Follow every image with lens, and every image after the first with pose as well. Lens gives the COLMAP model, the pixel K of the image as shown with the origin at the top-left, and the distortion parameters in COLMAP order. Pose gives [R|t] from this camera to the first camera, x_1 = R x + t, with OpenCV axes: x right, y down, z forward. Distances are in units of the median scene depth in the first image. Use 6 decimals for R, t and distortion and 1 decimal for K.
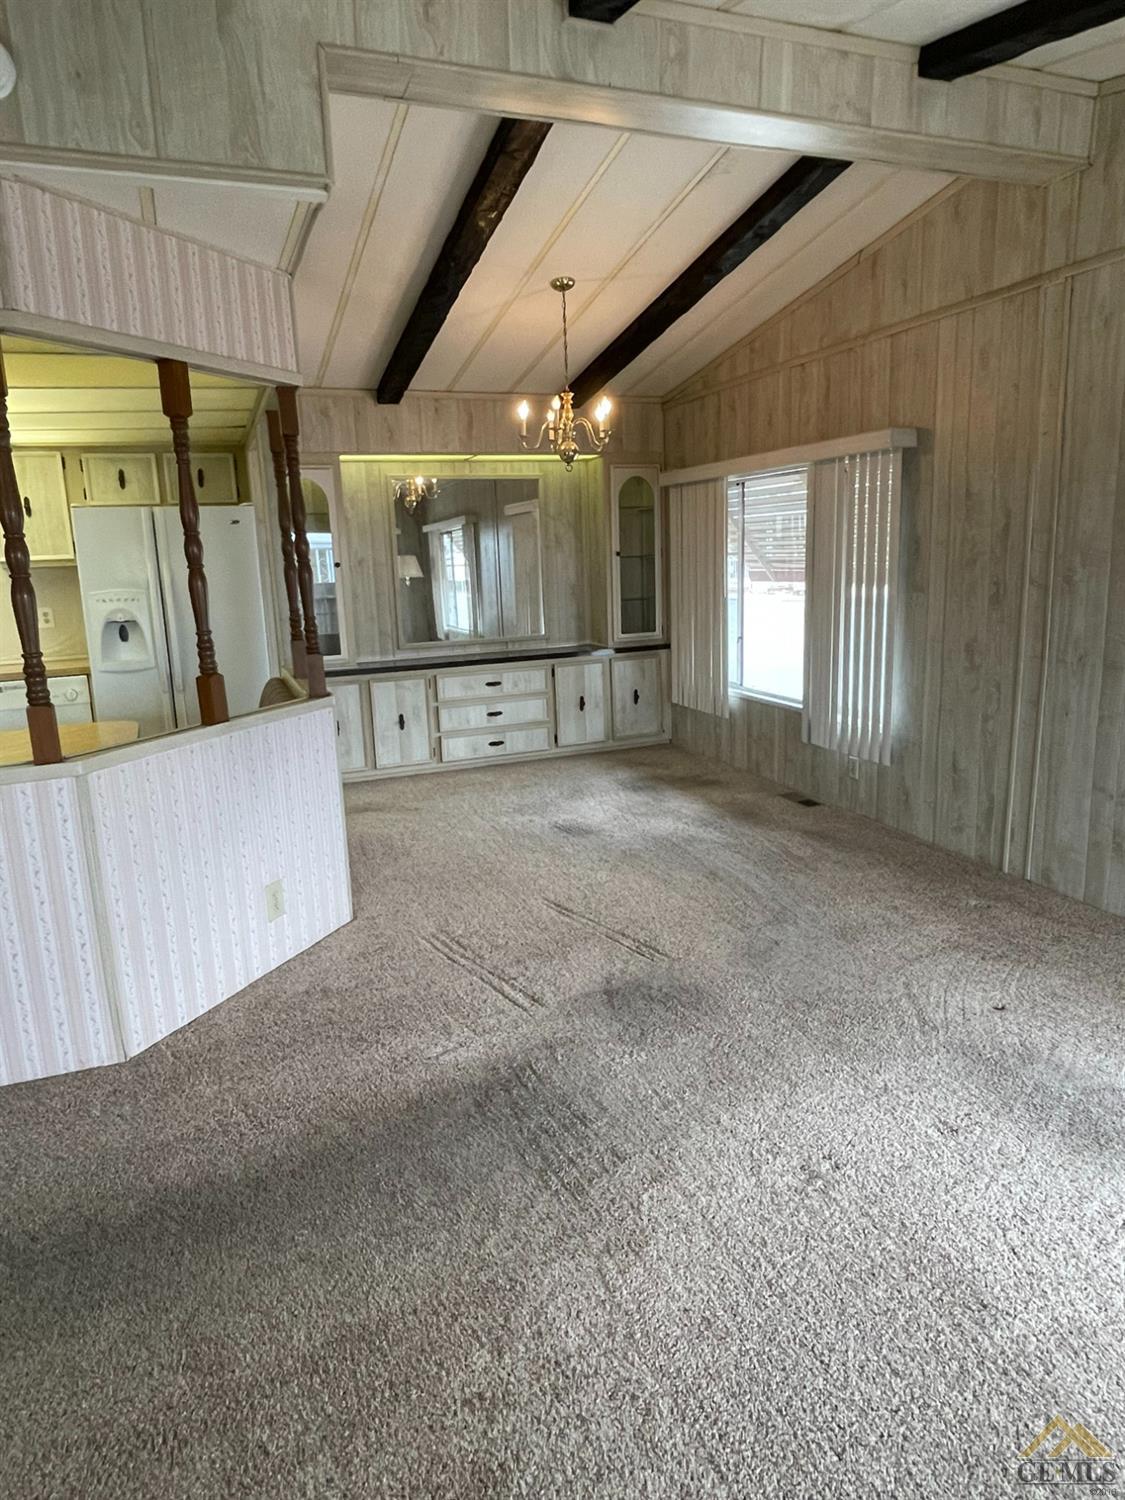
lens RADIAL K [[926.8, 0, 559.2], [0, 926.8, 733.8], [0, 0, 1]] dist [0.001615, -0.006981]
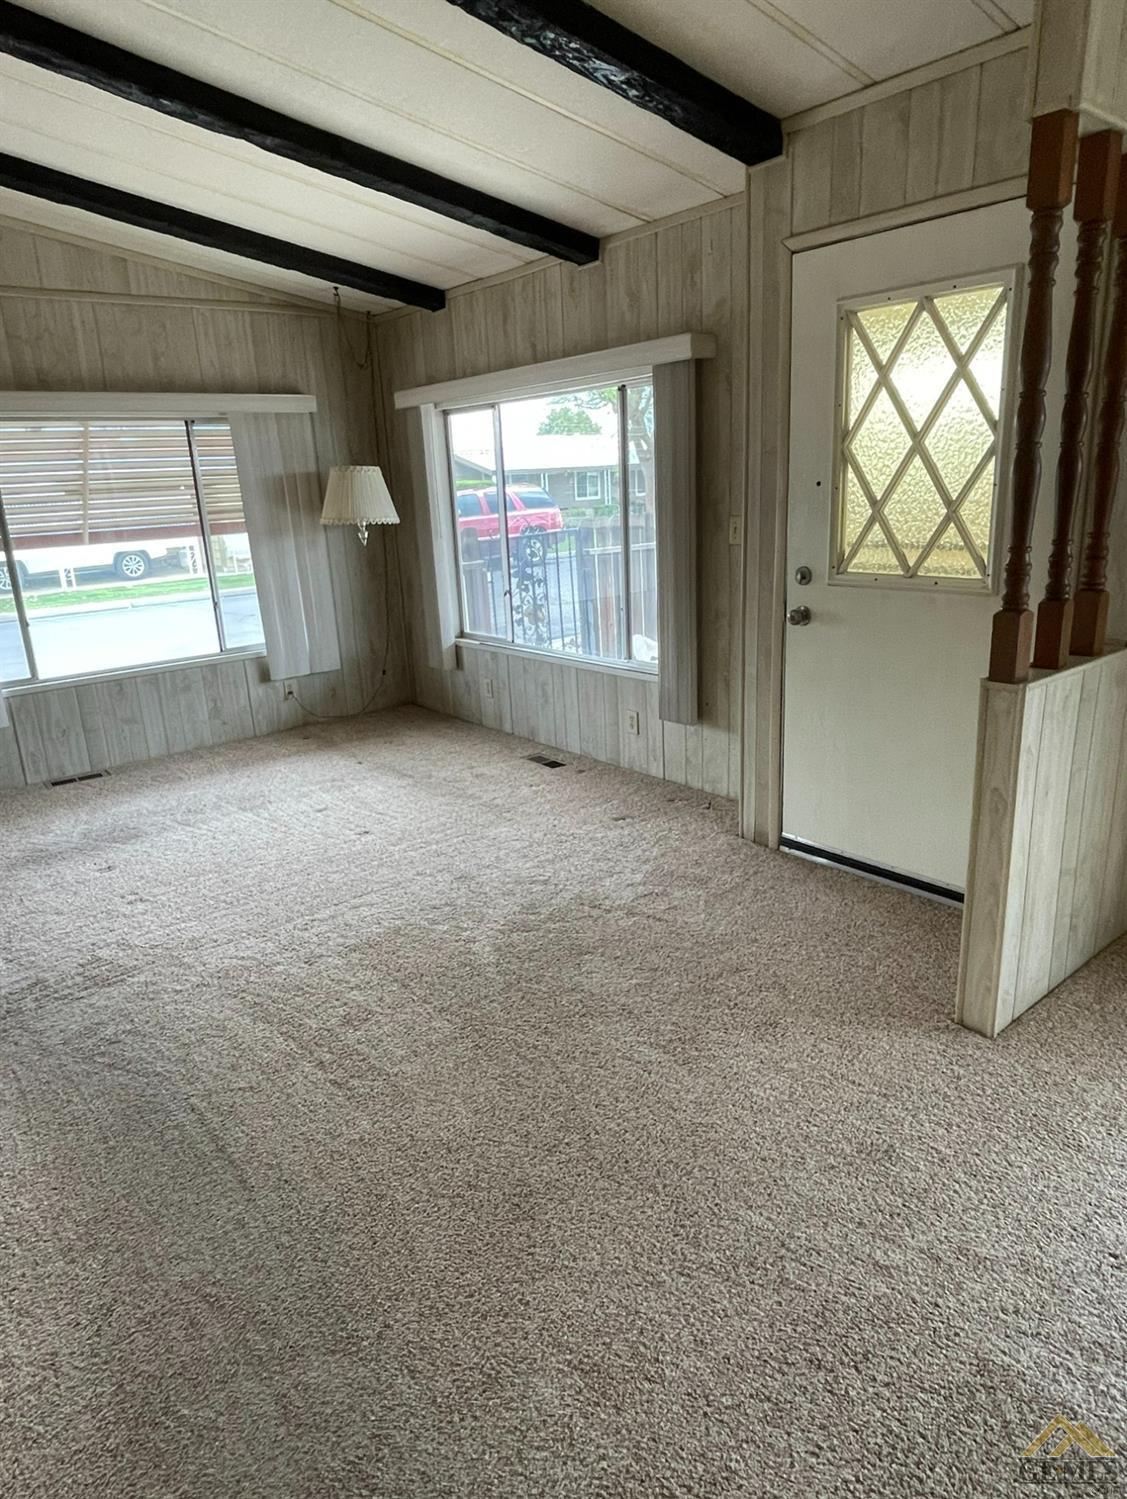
lens RADIAL K [[926.2, 0, 556.4], [0, 926.2, 744.6], [0, 0, 1]] dist [0.001615, -0.006981]
pose [[-0.304911, -0.220294, 0.926553, -0.879653], [0.247167, 0.921242, 0.300369, -0.042733], [-0.919749, 0.320599, -0.226447, 0.404448]]
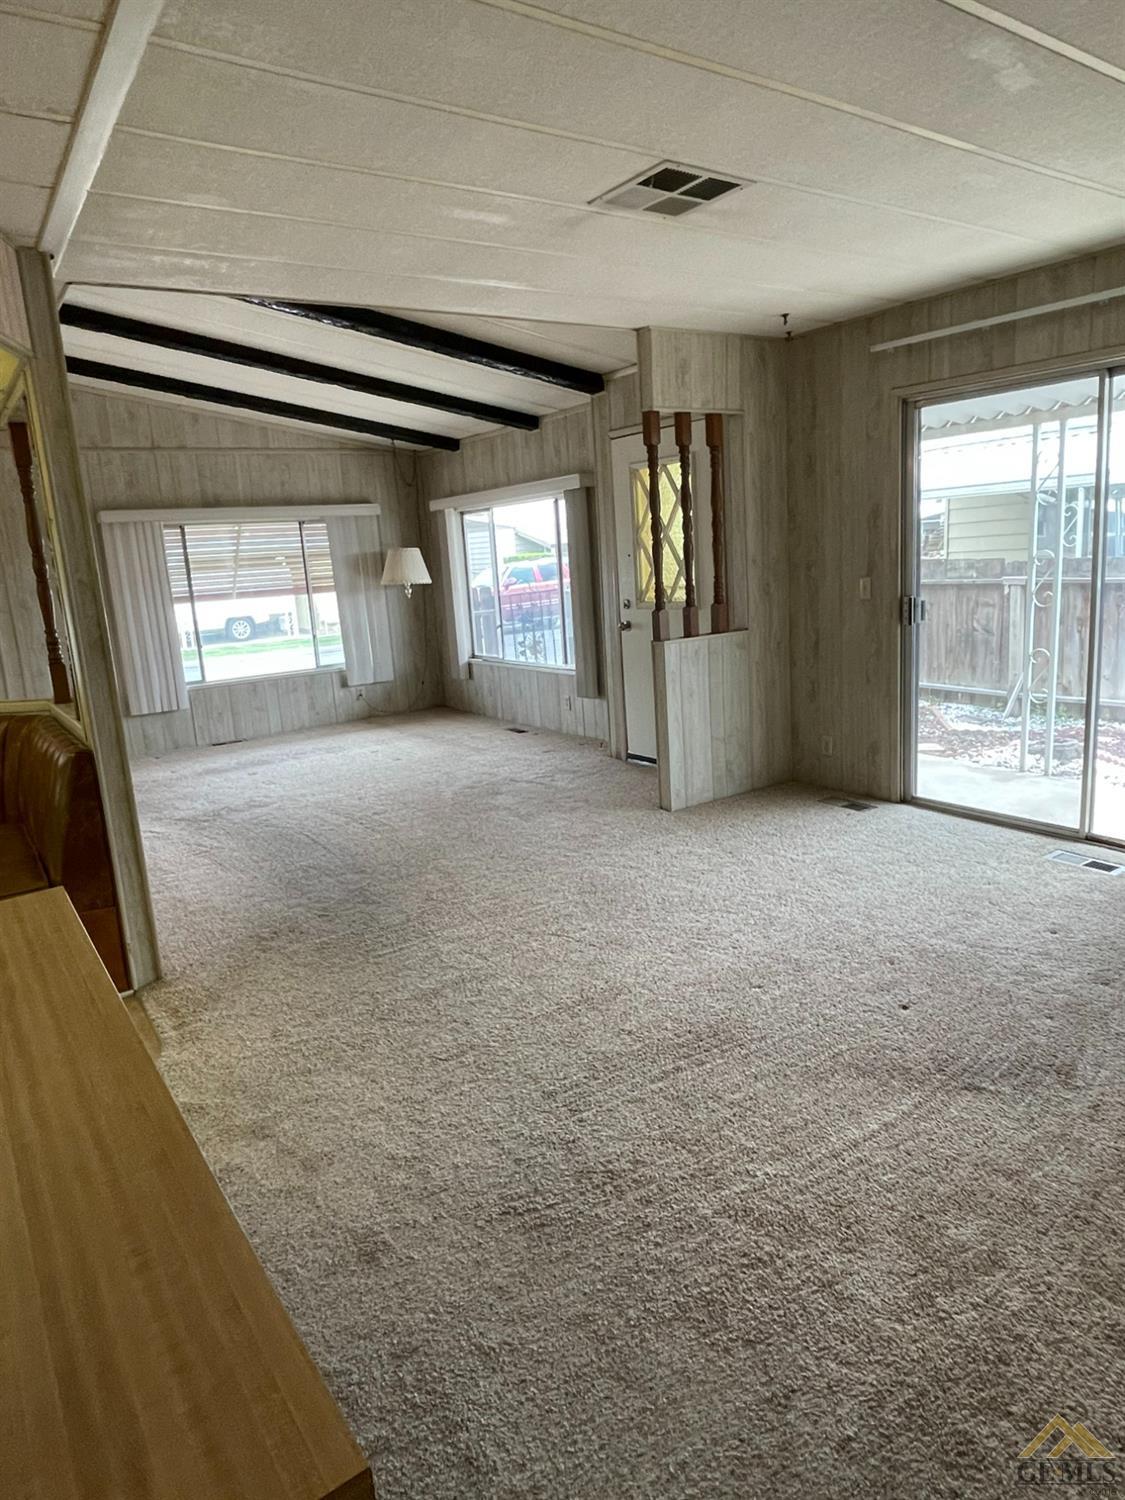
lens RADIAL K [[926.8, 0, 559.6], [0, 926.8, 739.4], [0, 0, 1]] dist [0.001615, -0.006981]
pose [[-0.225793, -0.147213, 0.962988, -1.763240], [0.265302, 0.941860, 0.206189, -0.008065], [-0.937354, 0.302038, -0.173610, 0.403890]]
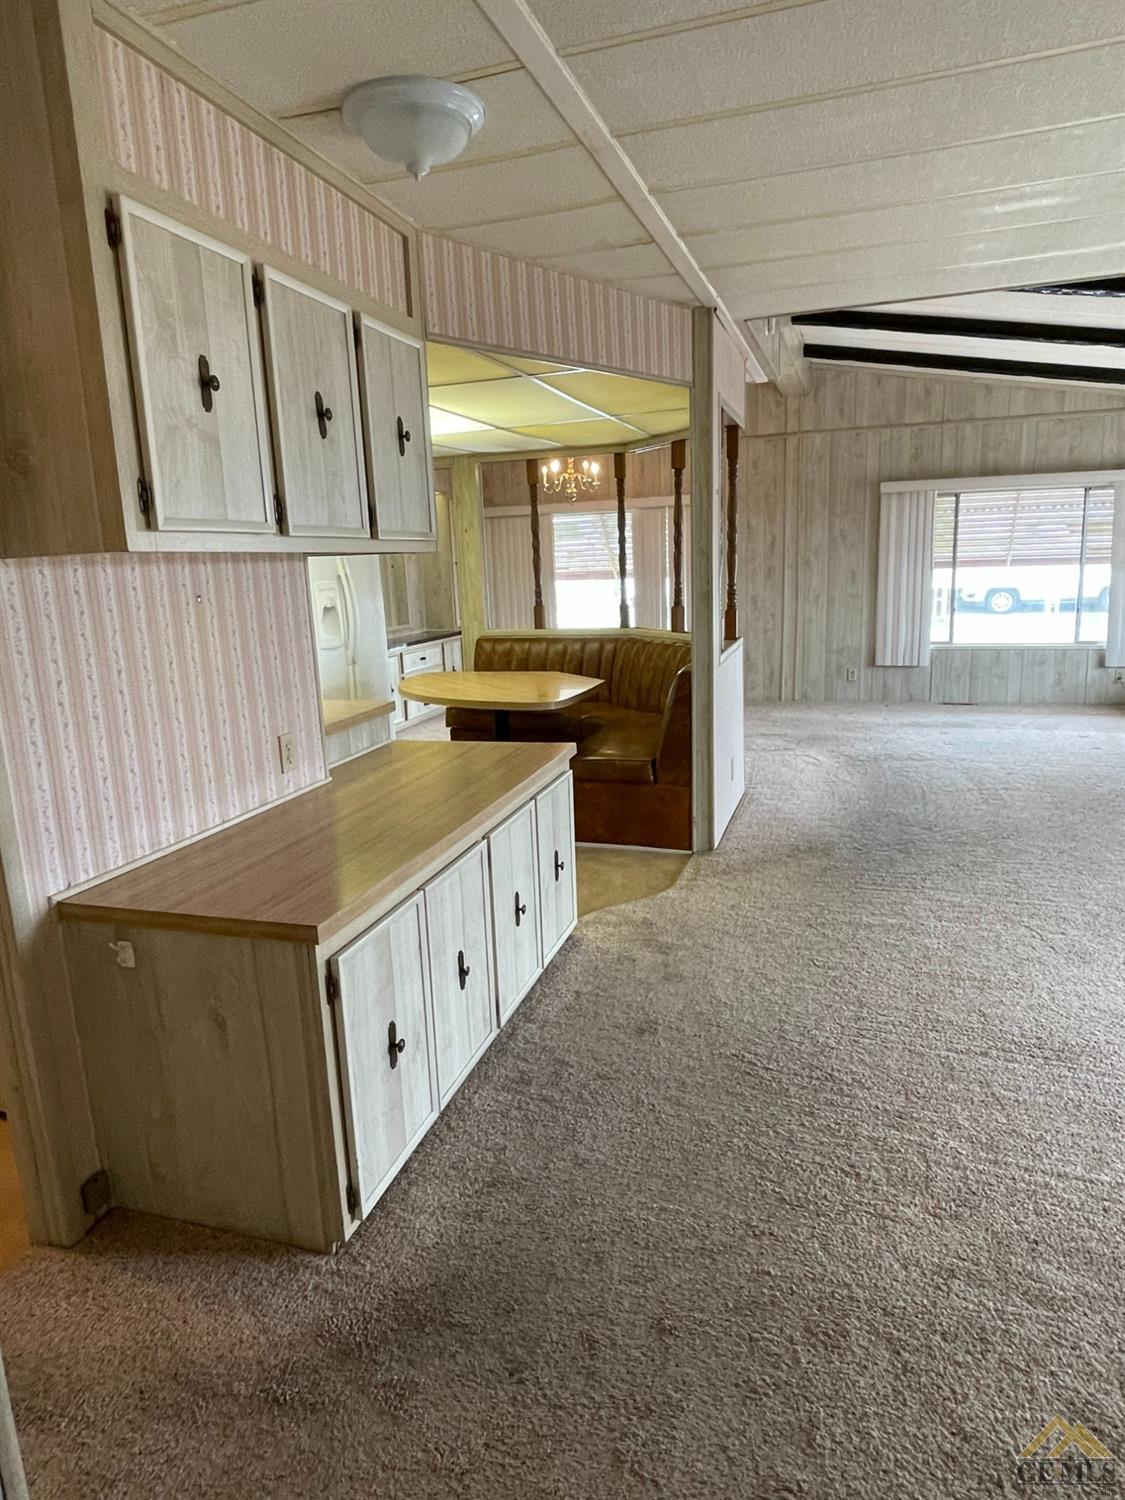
lens RADIAL K [[926.8, 0, 548.1], [0, 926.8, 746.7], [0, 0, 1]] dist [0.001615, -0.006981]
pose [[0.641960, -0.143150, 0.753256, -1.873346], [0.168434, 0.984748, 0.043595, 0.084052], [-0.748009, 0.098888, 0.656281, -0.005961]]
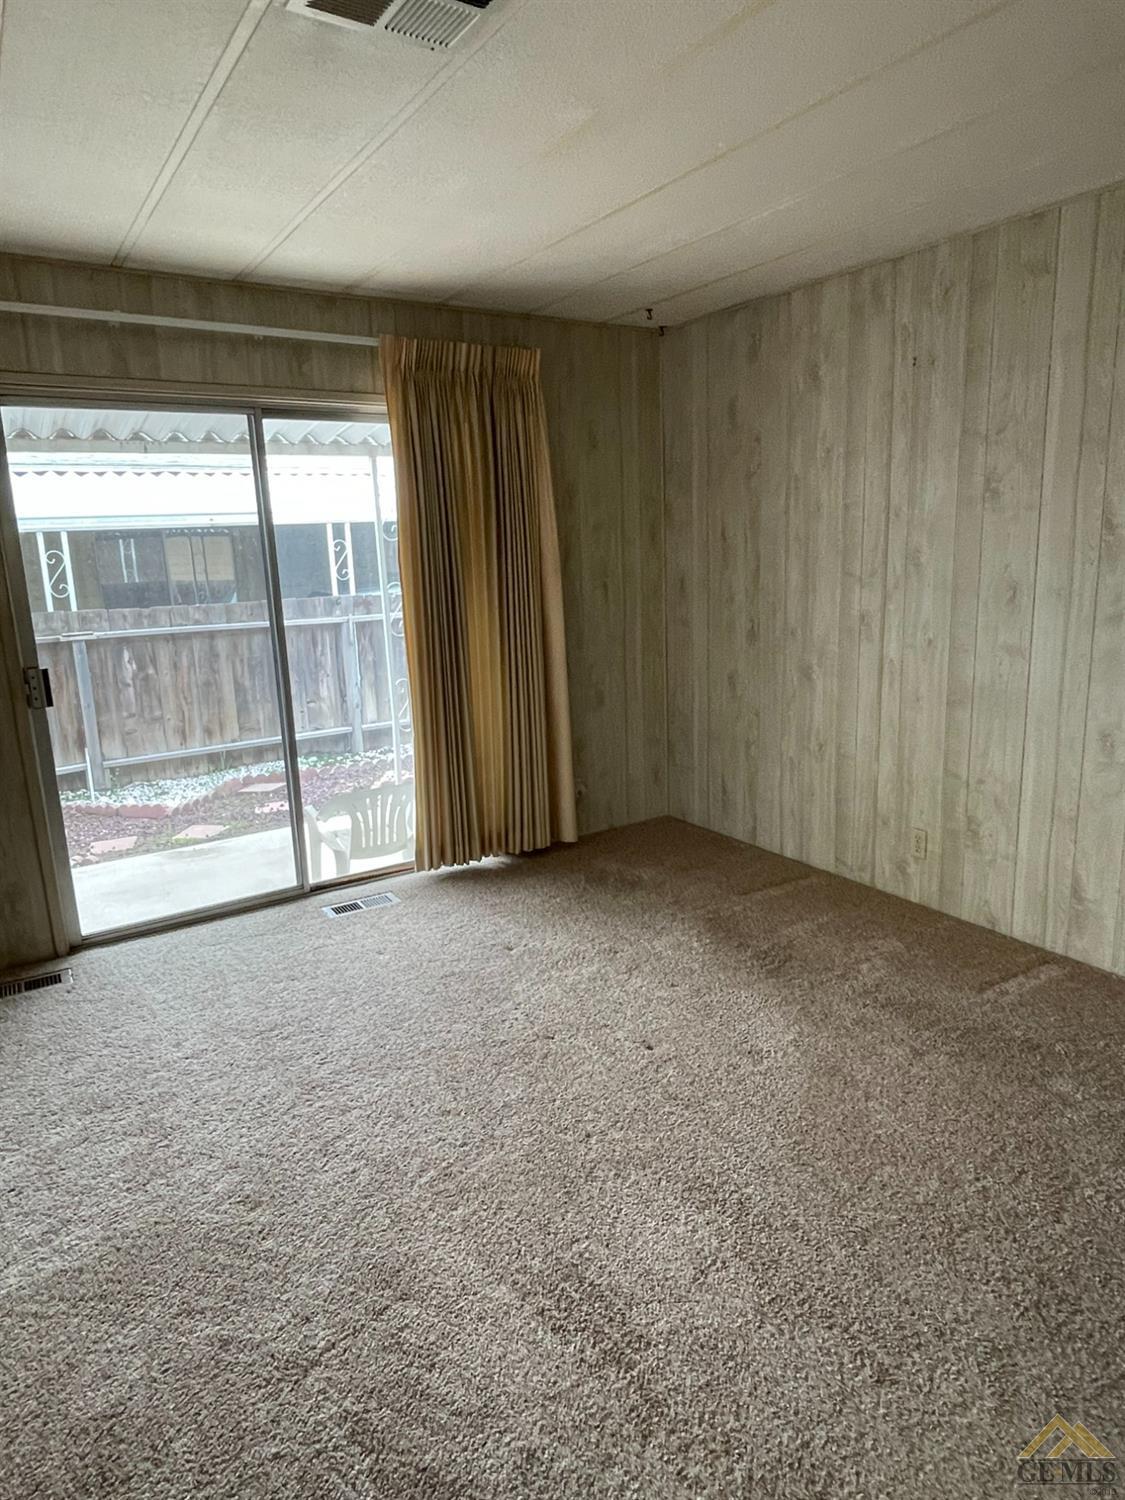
lens RADIAL K [[926.8, 0, 562.1], [0, 926.8, 733.0], [0, 0, 1]] dist [0.001615, -0.006981]
pose [[-0.976362, 0.111680, -0.185054, -0.858233], [0.029645, 0.917269, 0.397164, -0.097193], [0.214100, 0.382290, -0.898897, 0.643171]]
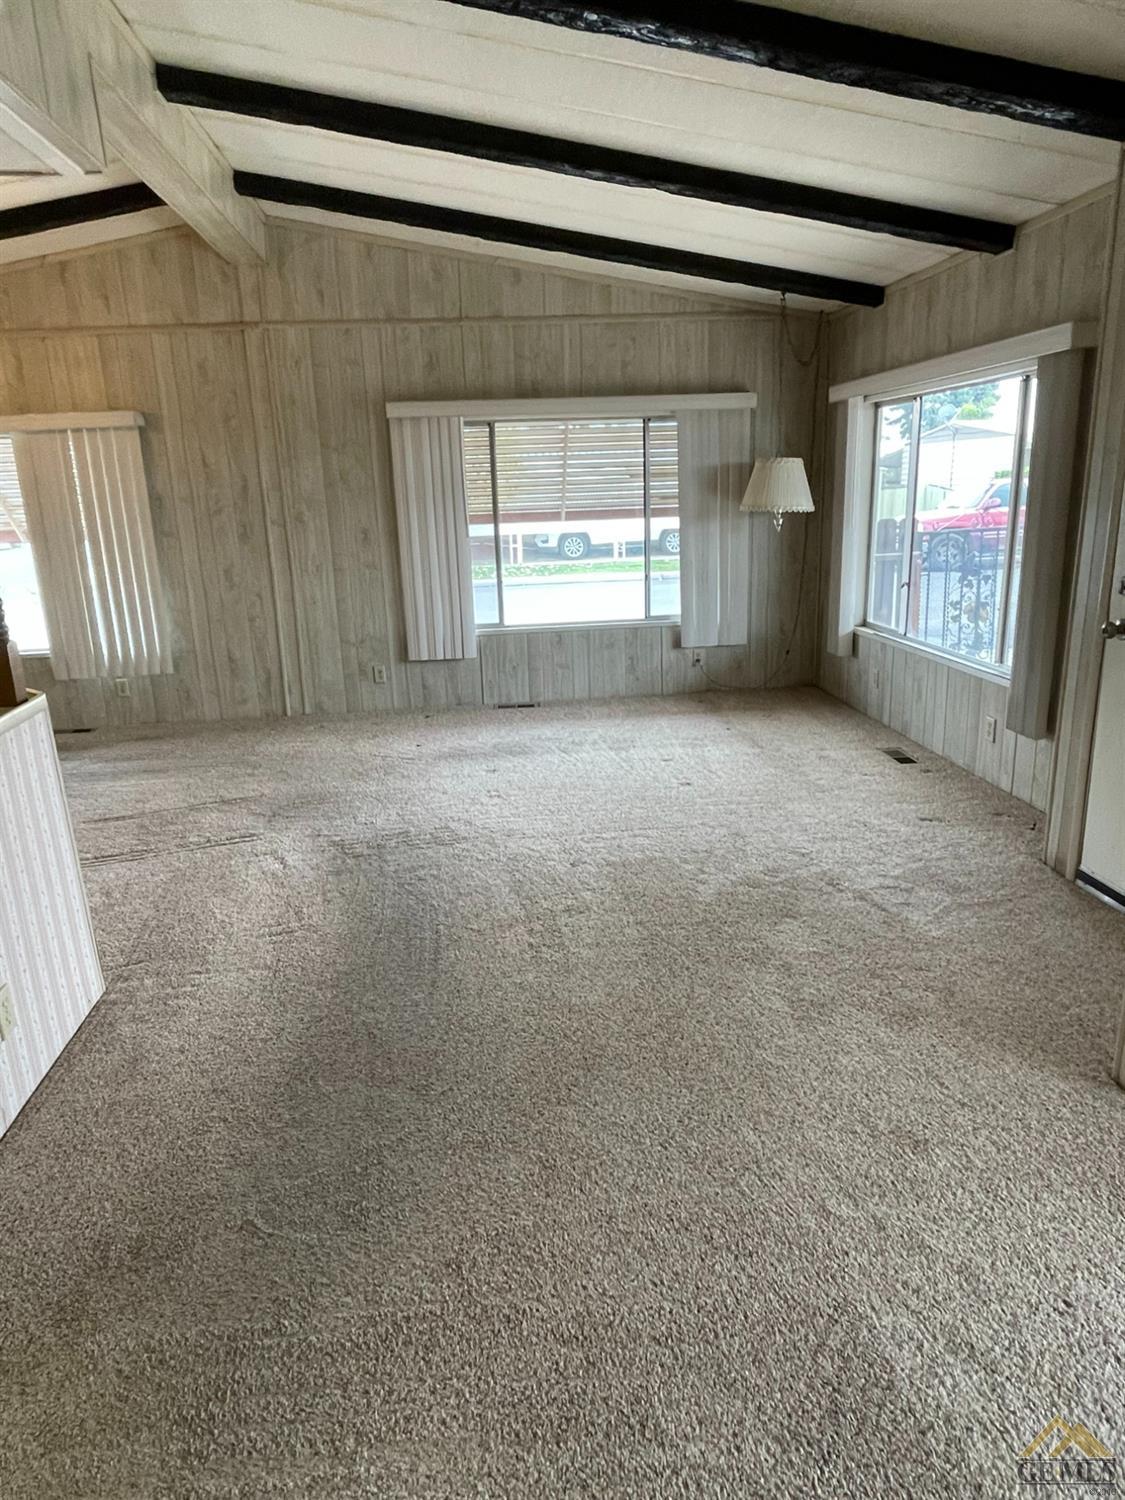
lens RADIAL K [[926.8, 0, 556.8], [0, 926.8, 732.6], [0, 0, 1]] dist [0.001615, -0.006981]
pose [[0.267706, -0.226662, 0.936460, -1.023464], [0.218542, 0.960888, 0.170100, 0.015734], [-0.938389, 0.159119, 0.306770, 0.150742]]
